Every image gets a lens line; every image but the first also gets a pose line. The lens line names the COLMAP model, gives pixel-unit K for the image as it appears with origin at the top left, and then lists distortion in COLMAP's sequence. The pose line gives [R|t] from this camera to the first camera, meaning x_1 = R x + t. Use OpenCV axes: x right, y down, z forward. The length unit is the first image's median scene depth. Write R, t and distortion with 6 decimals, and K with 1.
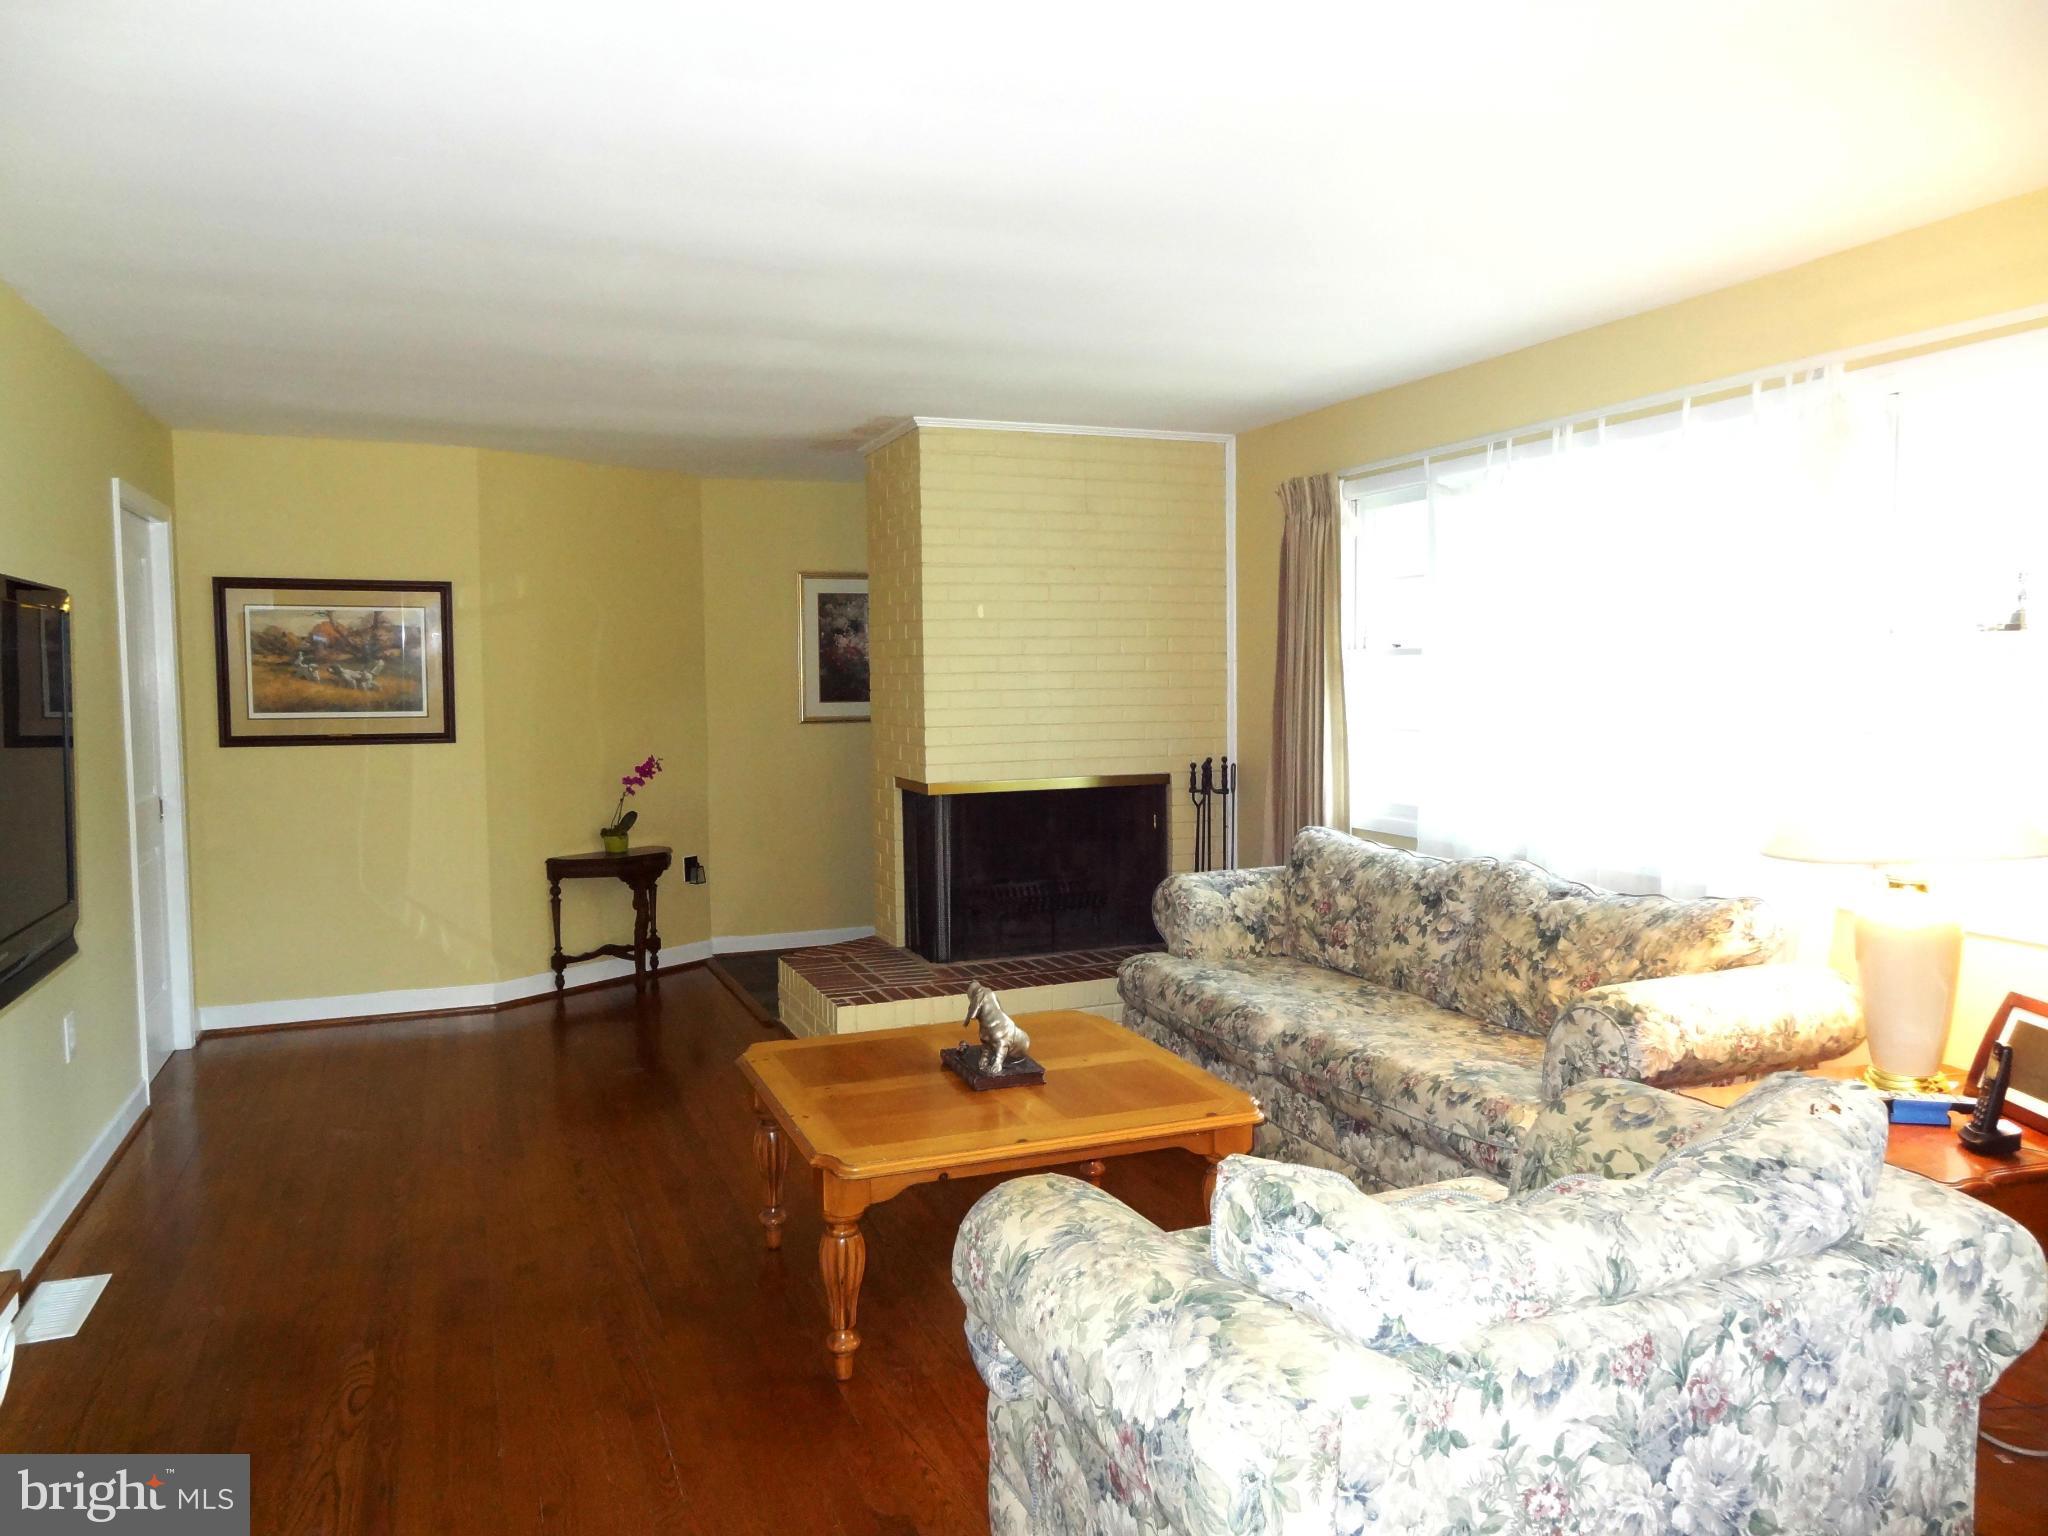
lens RADIAL K [[1438.8, 0, 1021.1], [0, 1438.8, 770.5], [0, 0, 1]] dist [-0.008593, 0.019580]
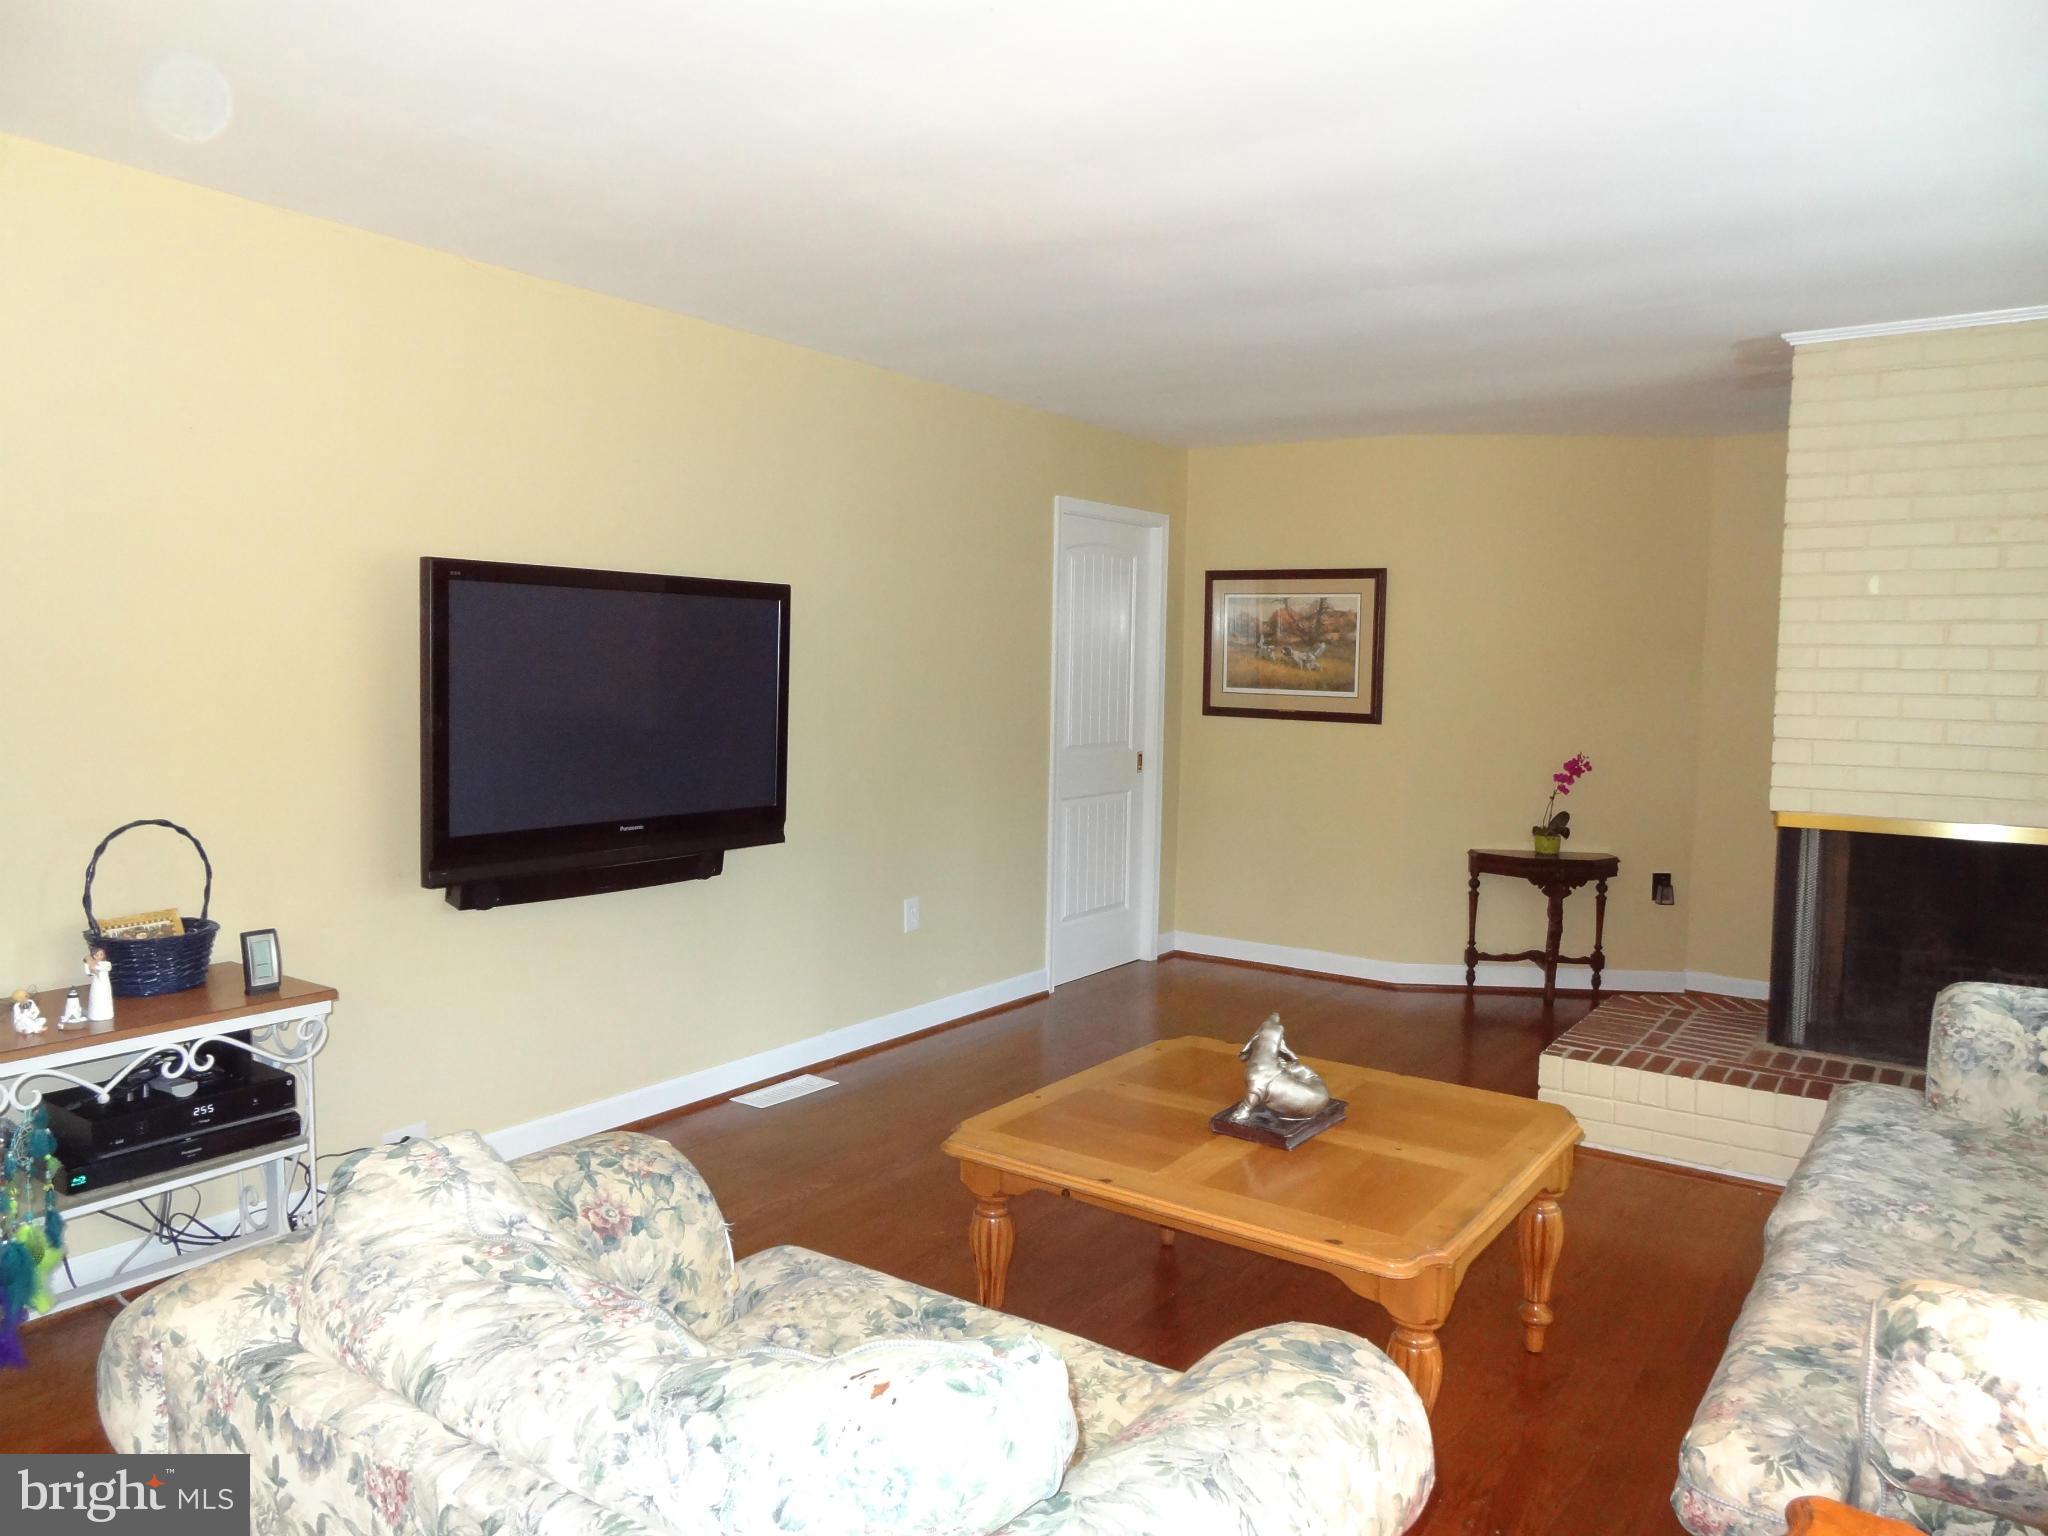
lens RADIAL K [[1438.8, 0, 1021.1], [0, 1438.8, 770.5], [0, 0, 1]] dist [-0.008593, 0.019580]
pose [[0.536726, 0.085480, -0.839415, 0.349185], [-0.080396, 0.995510, 0.049970, -0.017672], [0.839917, 0.040666, 0.541189, 0.232682]]
